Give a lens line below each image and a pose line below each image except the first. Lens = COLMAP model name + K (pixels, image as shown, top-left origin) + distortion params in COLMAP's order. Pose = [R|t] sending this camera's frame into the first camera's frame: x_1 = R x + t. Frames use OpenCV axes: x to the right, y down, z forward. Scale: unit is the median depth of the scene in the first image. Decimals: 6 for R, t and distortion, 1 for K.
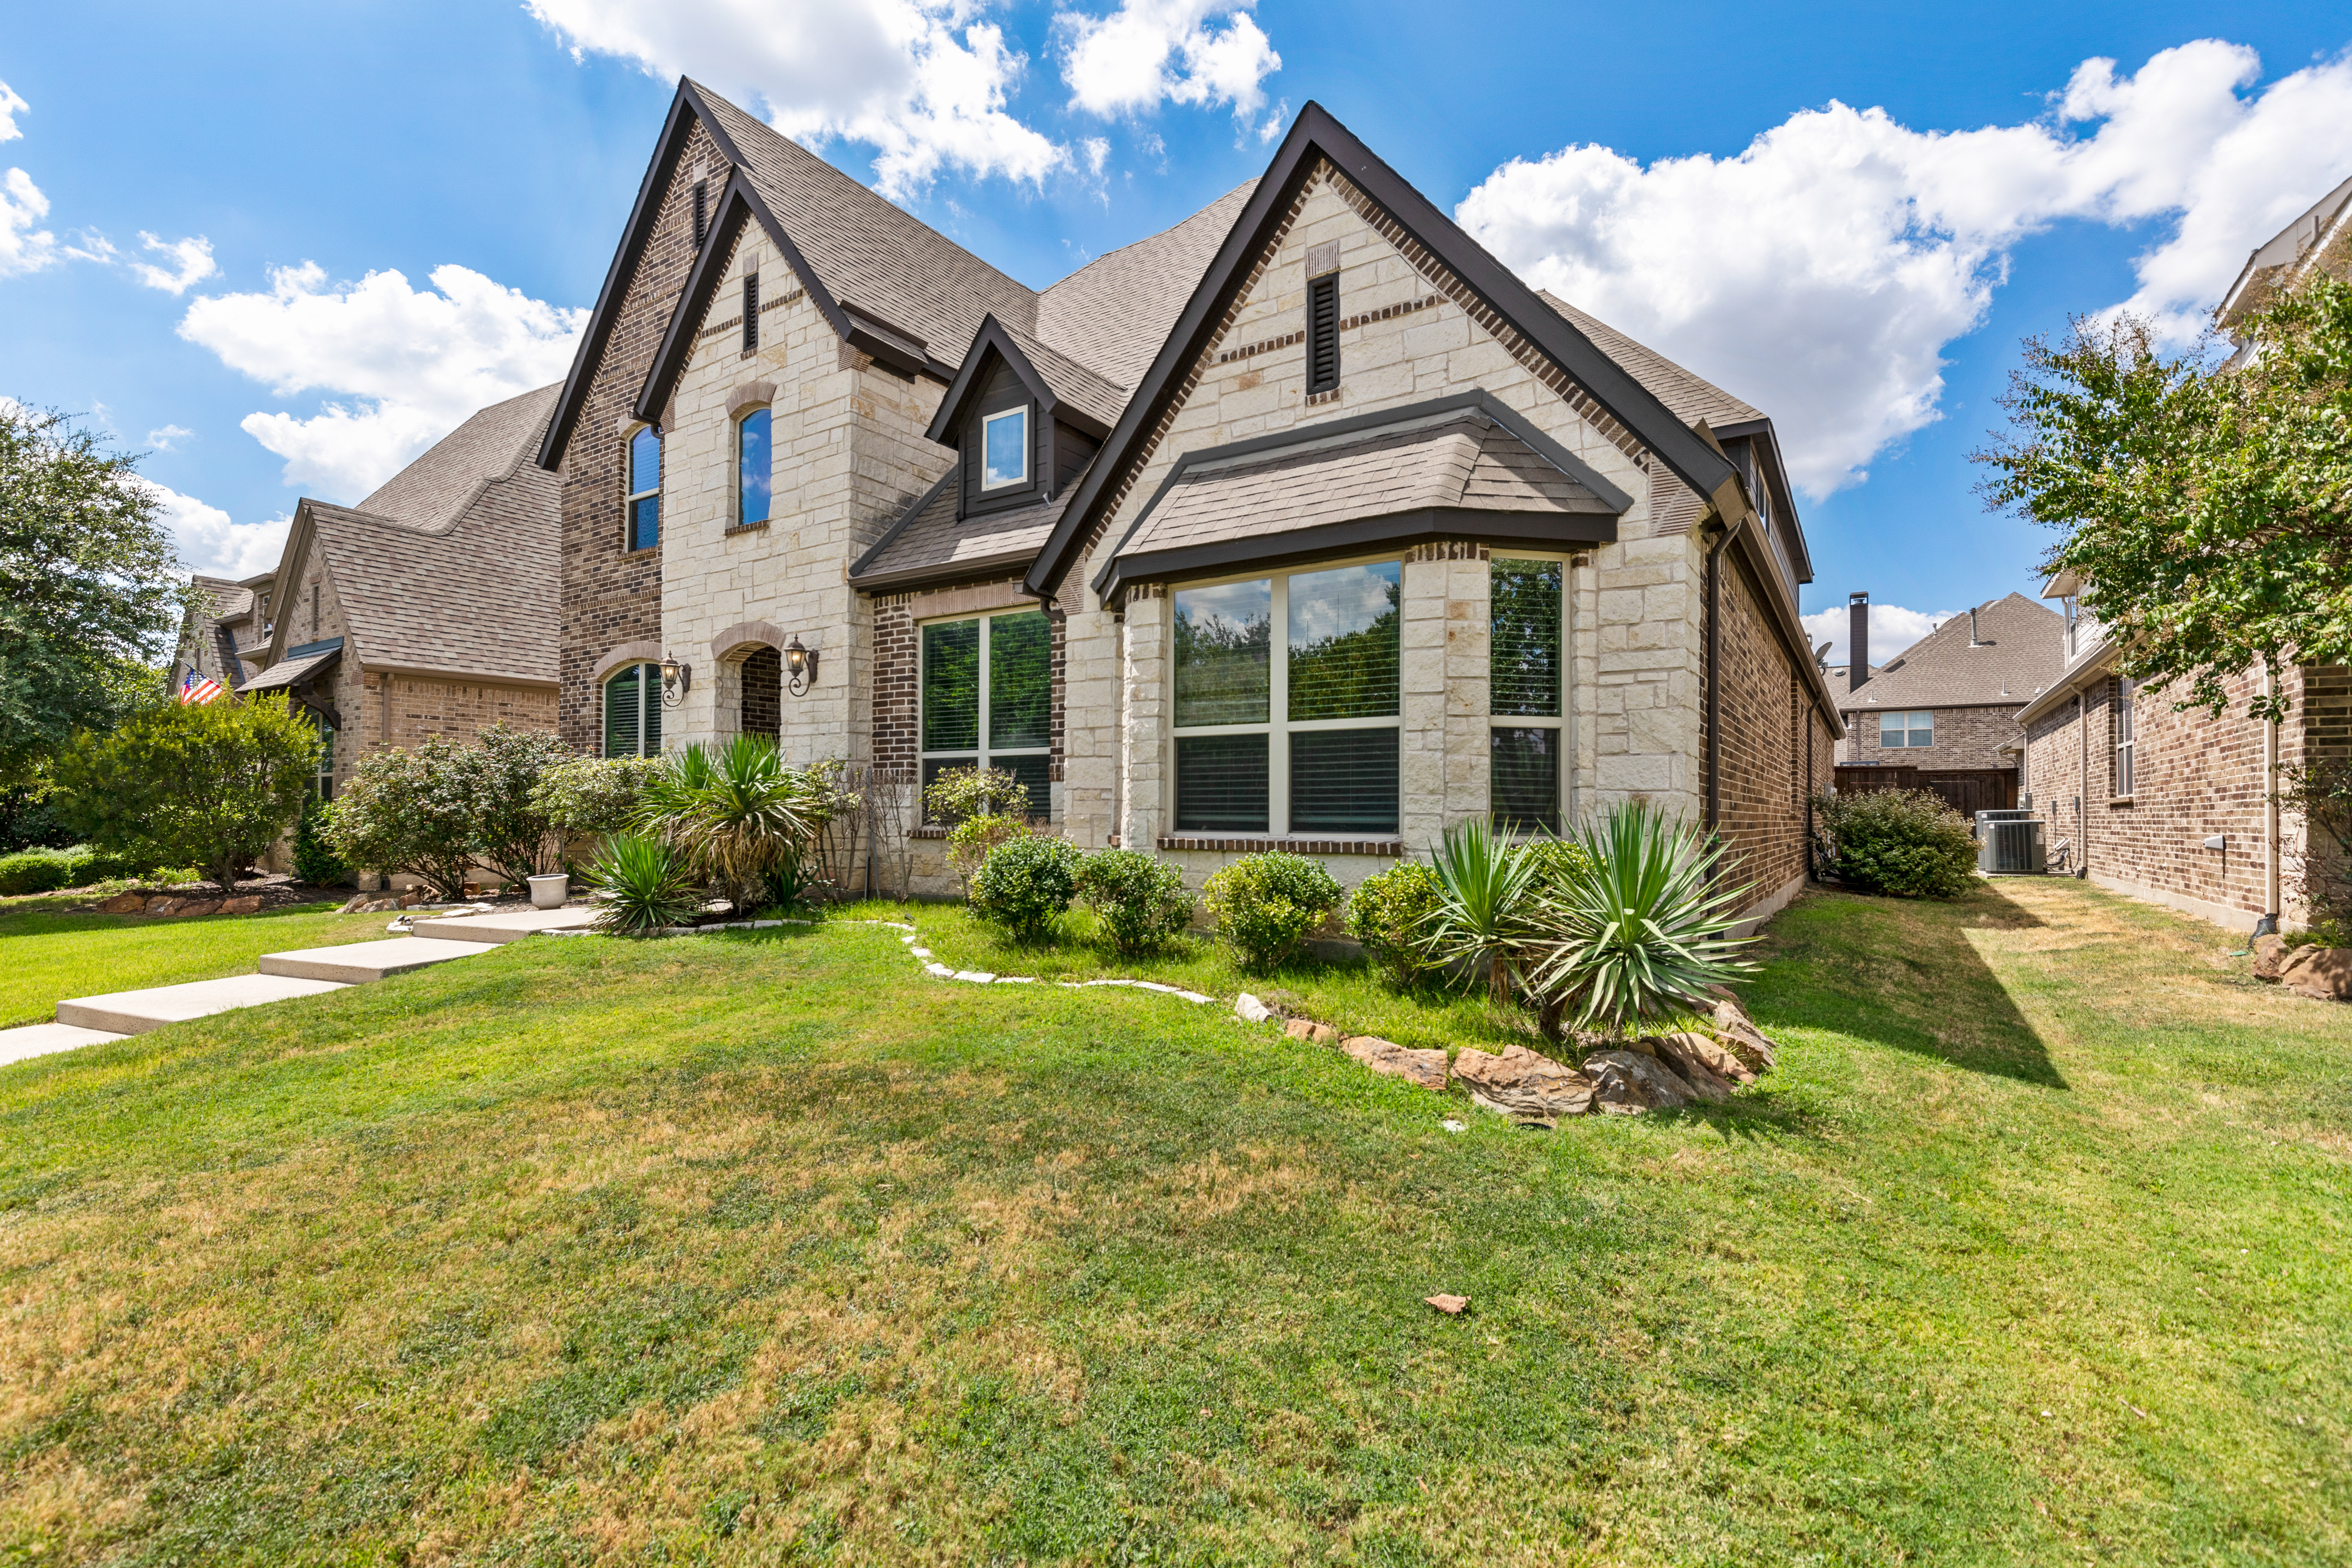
lens RADIAL K [[1060.9, 0, 1180.9], [0, 1060.9, 798.7], [0, 0, 1]] dist [0.006855, -0.001347]
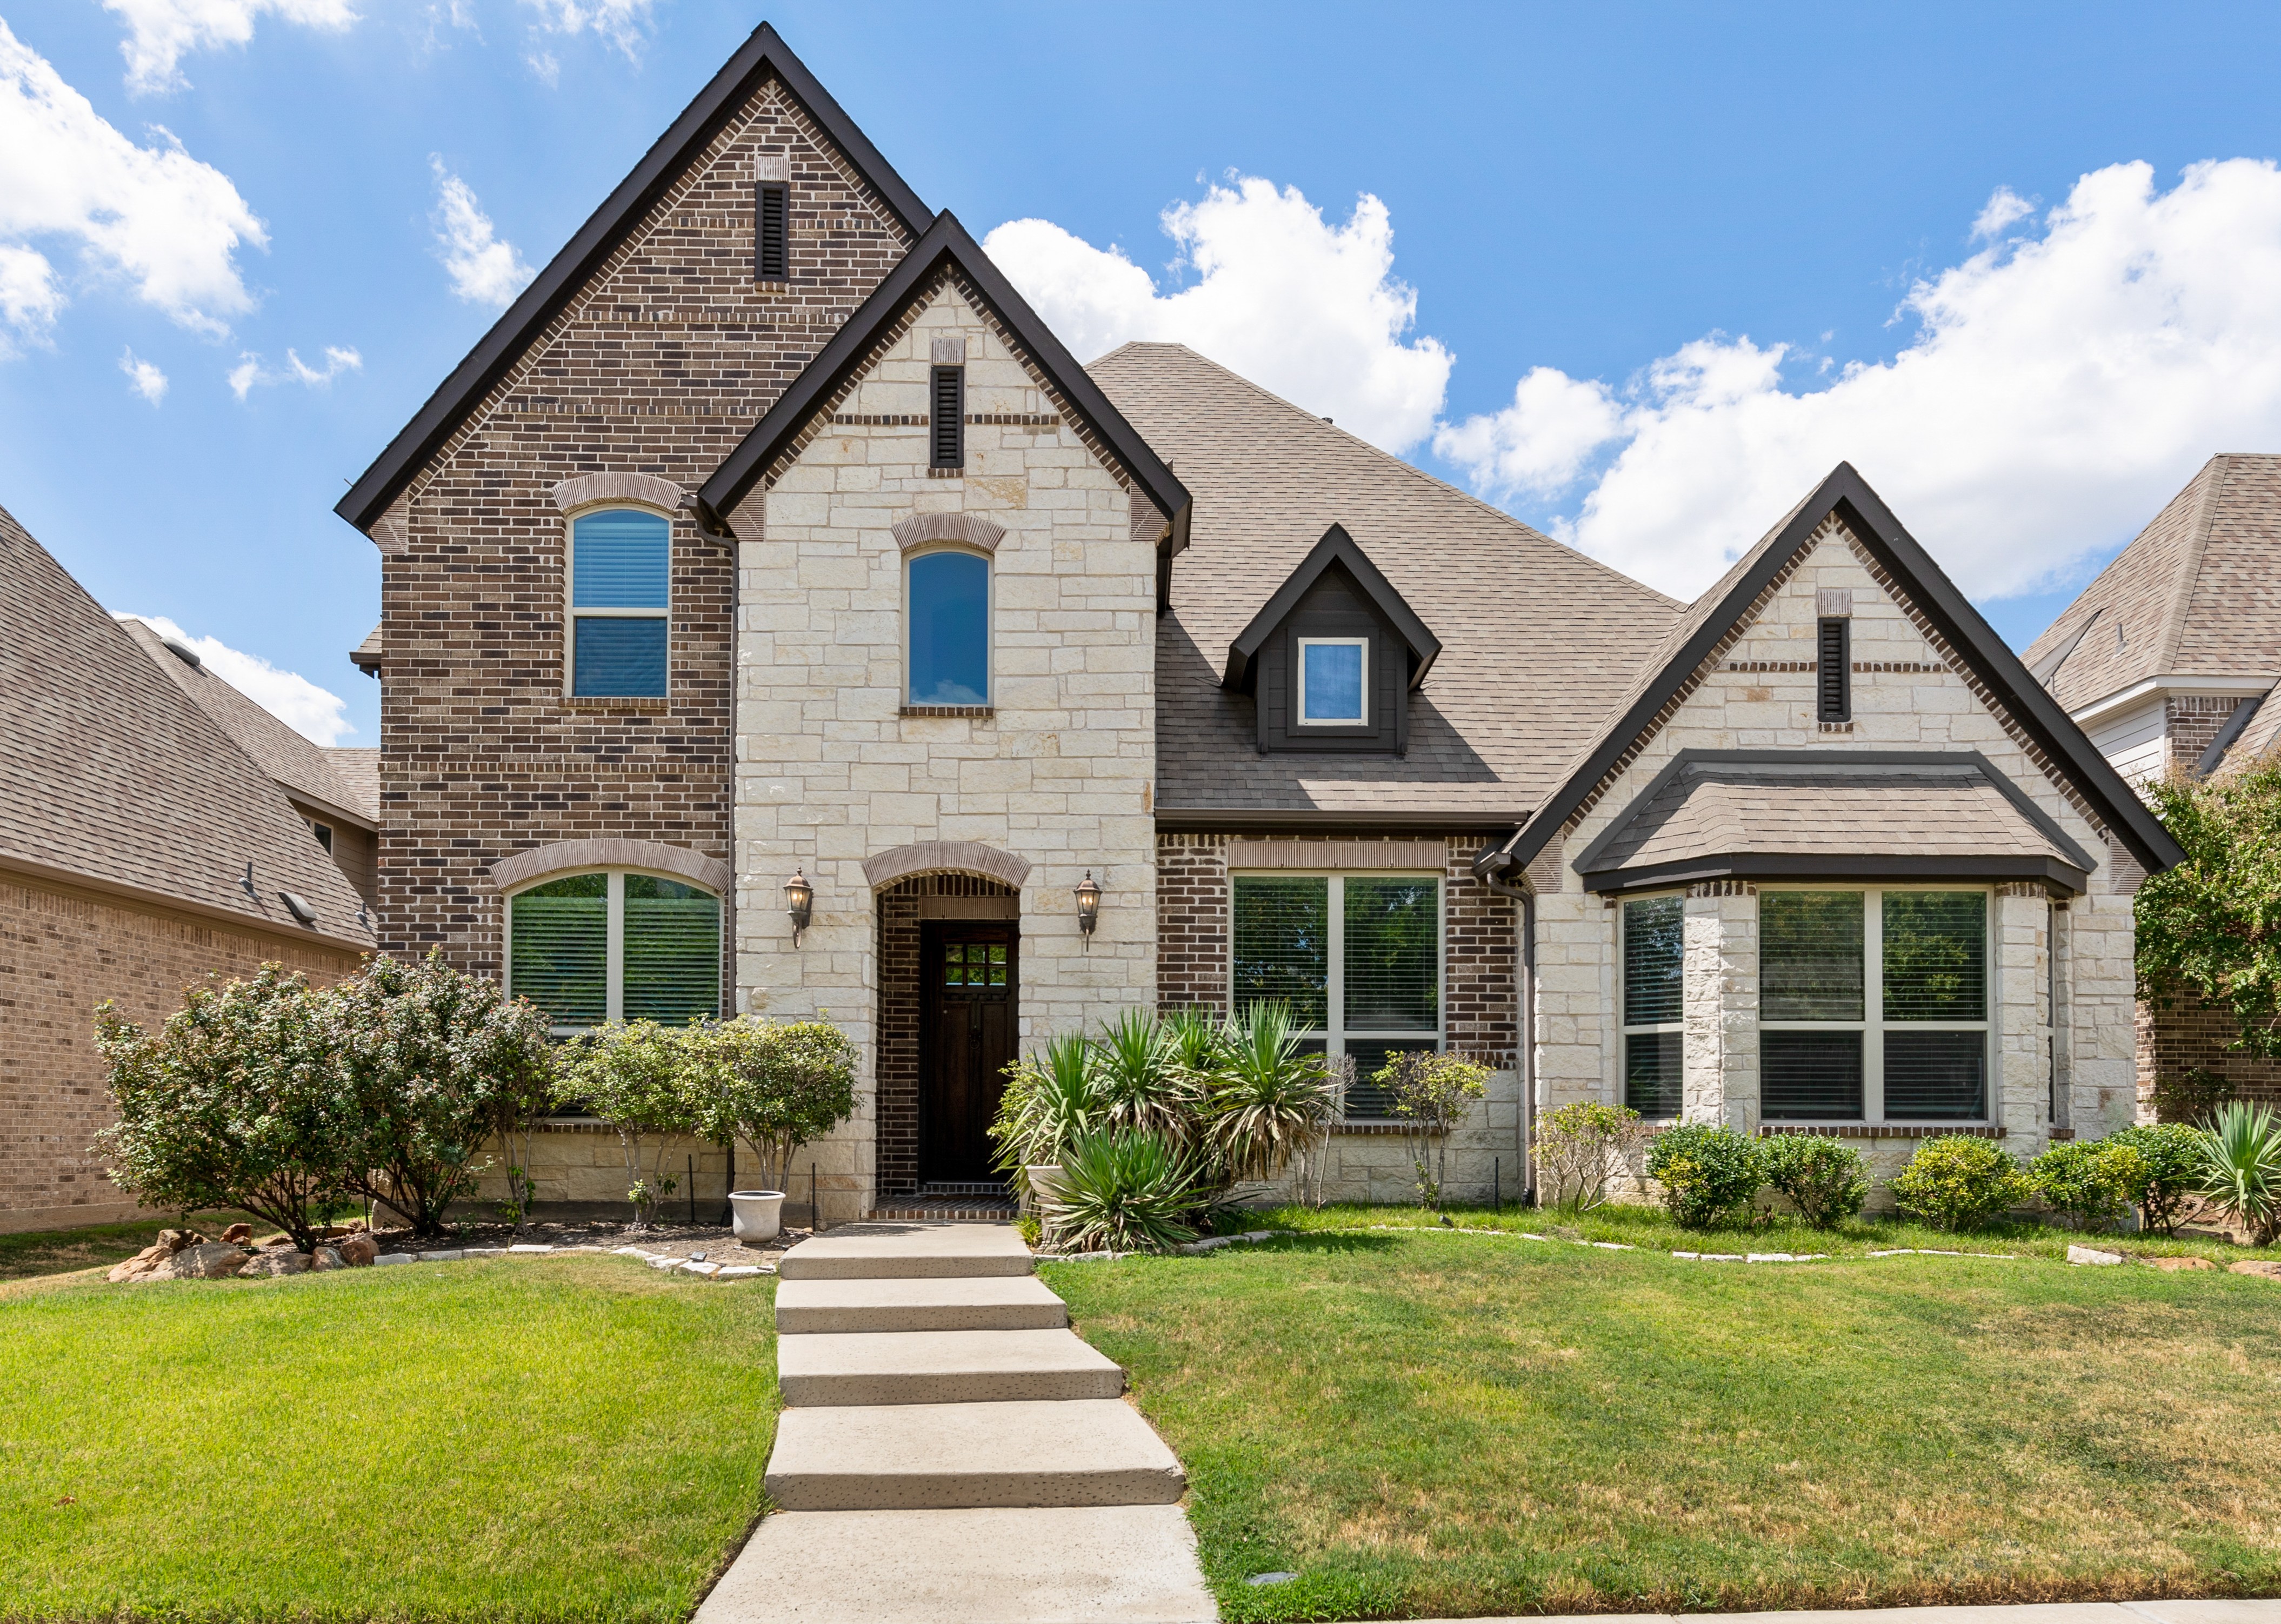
lens RADIAL K [[1451.7, 0, 1153.8], [0, 1451.7, 1097.3], [0, 0, 1]] dist [0.004677, 0.002876]
pose [[0.826680, 0.012011, 0.562544, -1.294249], [-0.008455, 0.999924, -0.008924, 0.025857], [-0.562609, 0.002620, 0.826719, 0.150623]]
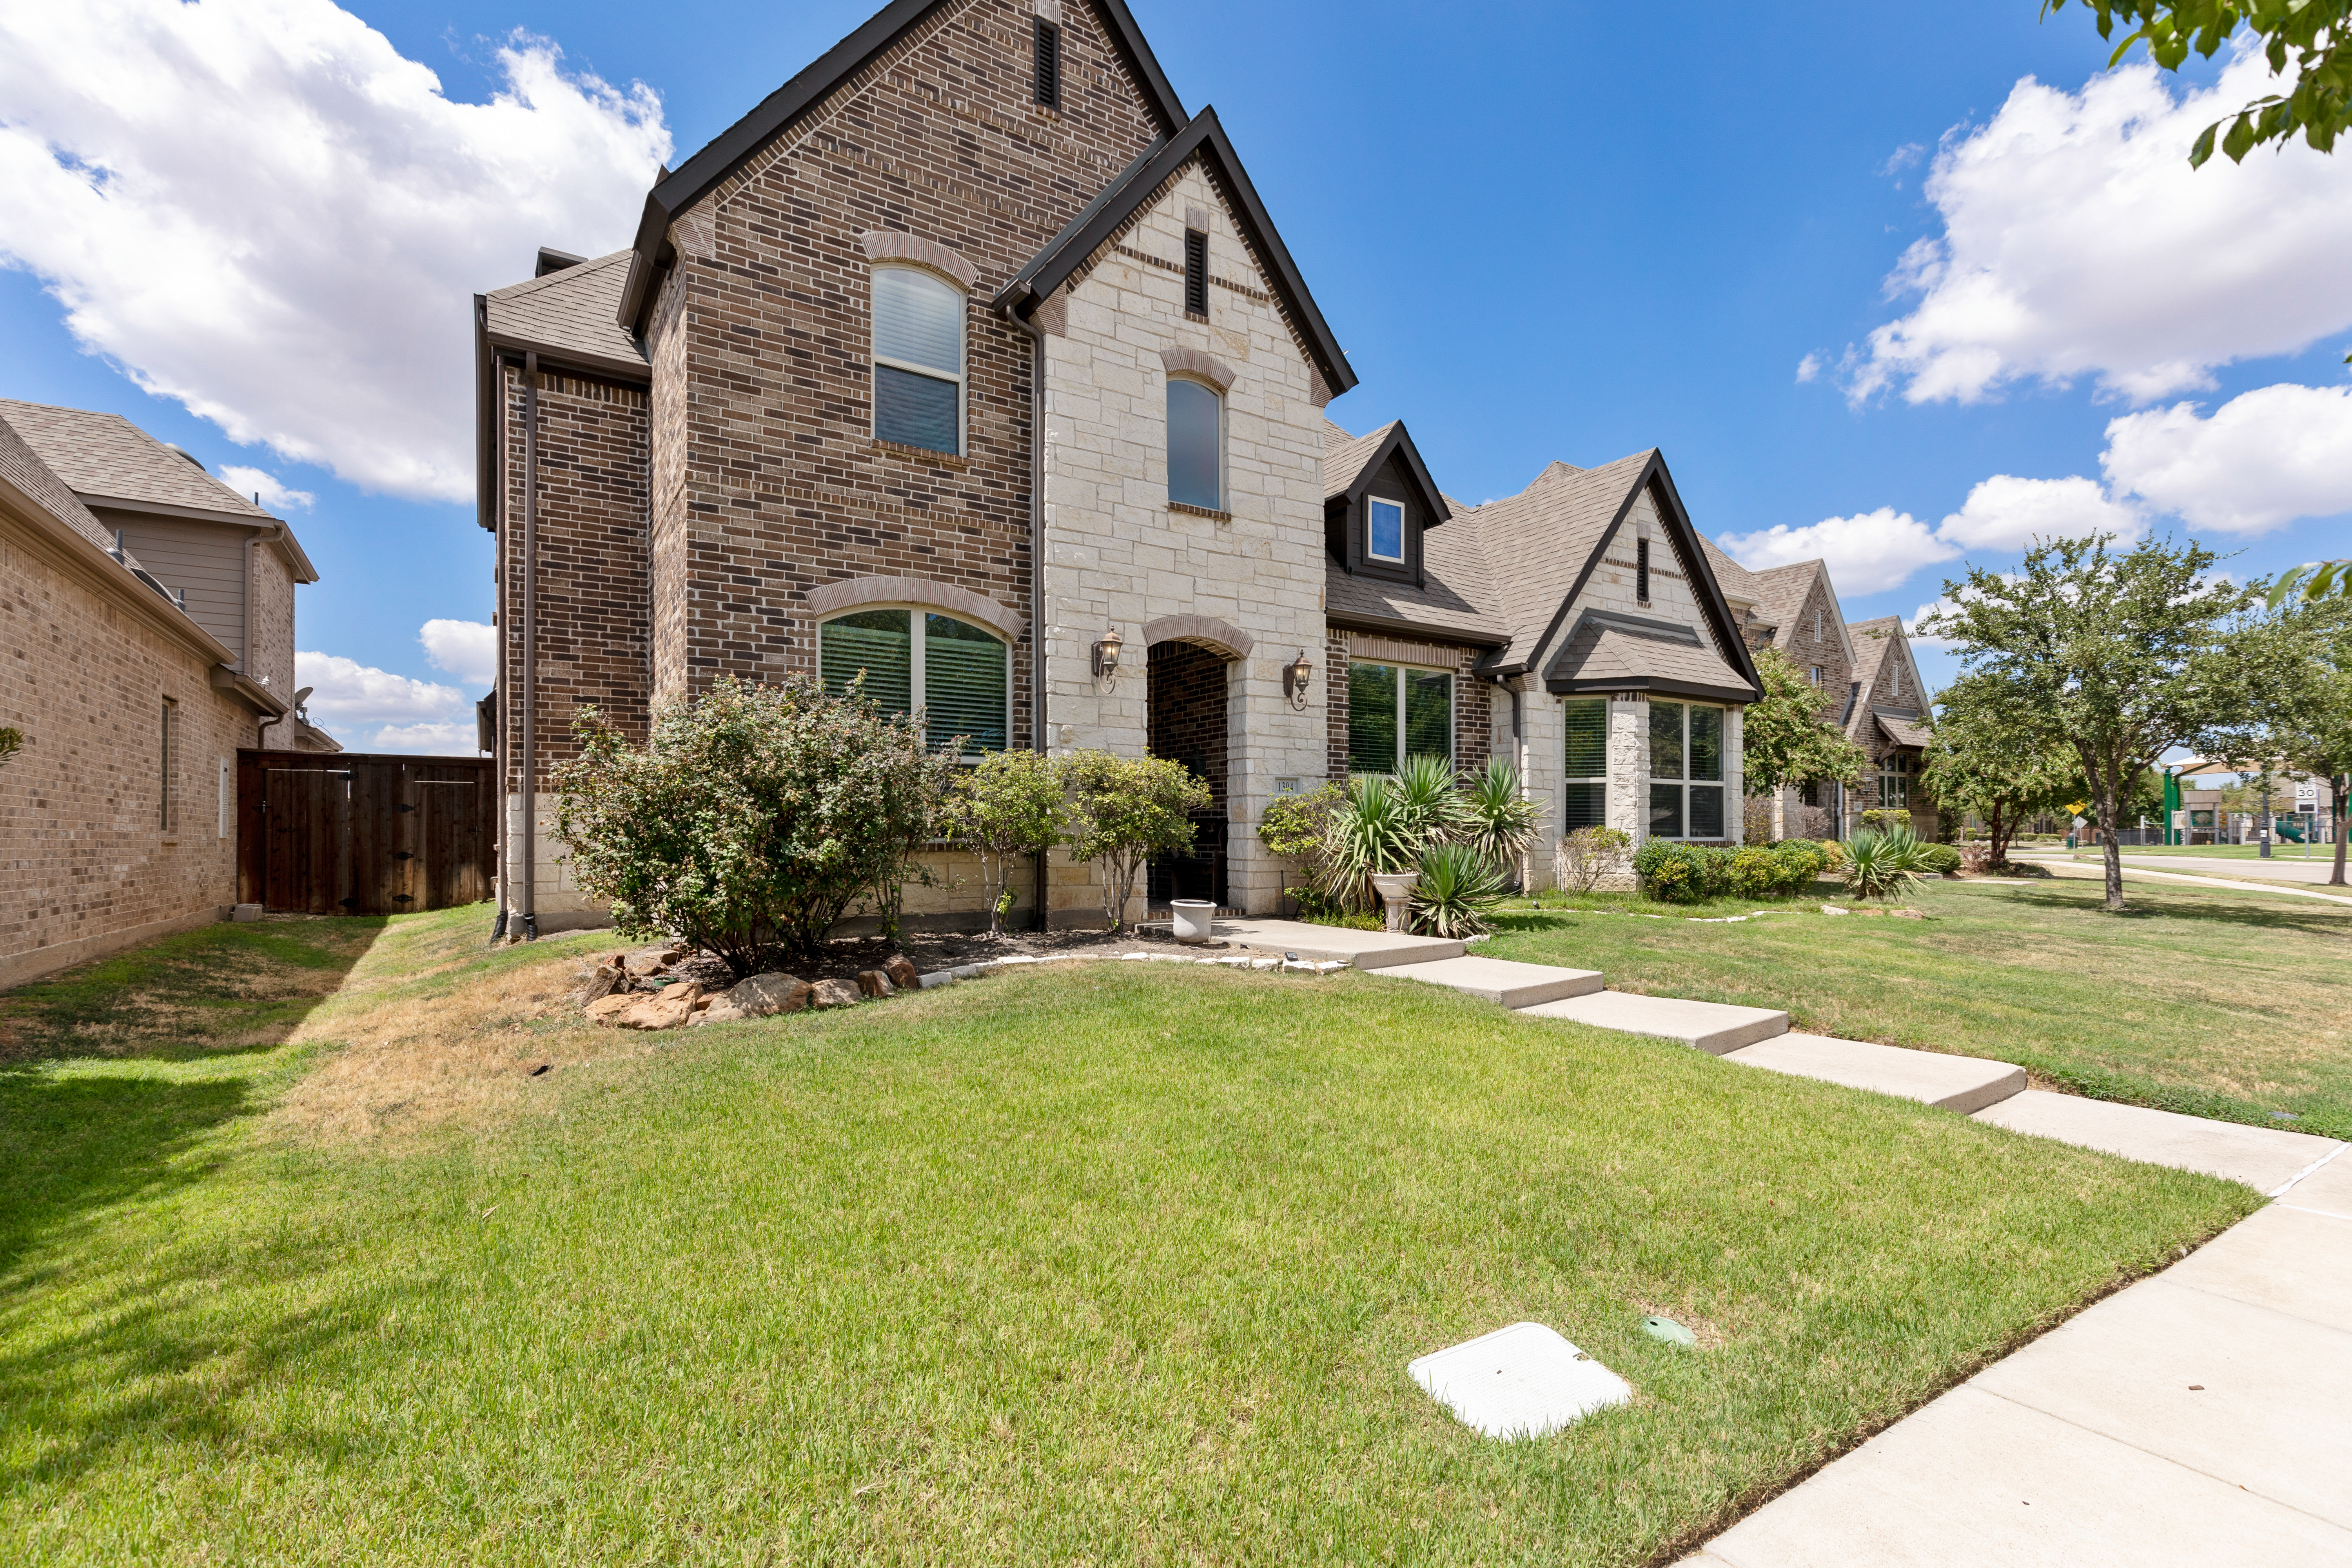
lens RADIAL K [[1060.9, 0, 1168.1], [0, 1060.9, 831.6], [0, 0, 1]] dist [0.006855, -0.001347]
pose [[0.407880, 0.001138, 0.913035, -1.905890], [-0.012119, 0.999918, 0.004167, 0.023610], [-0.912955, -0.012765, 0.407860, 0.994399]]
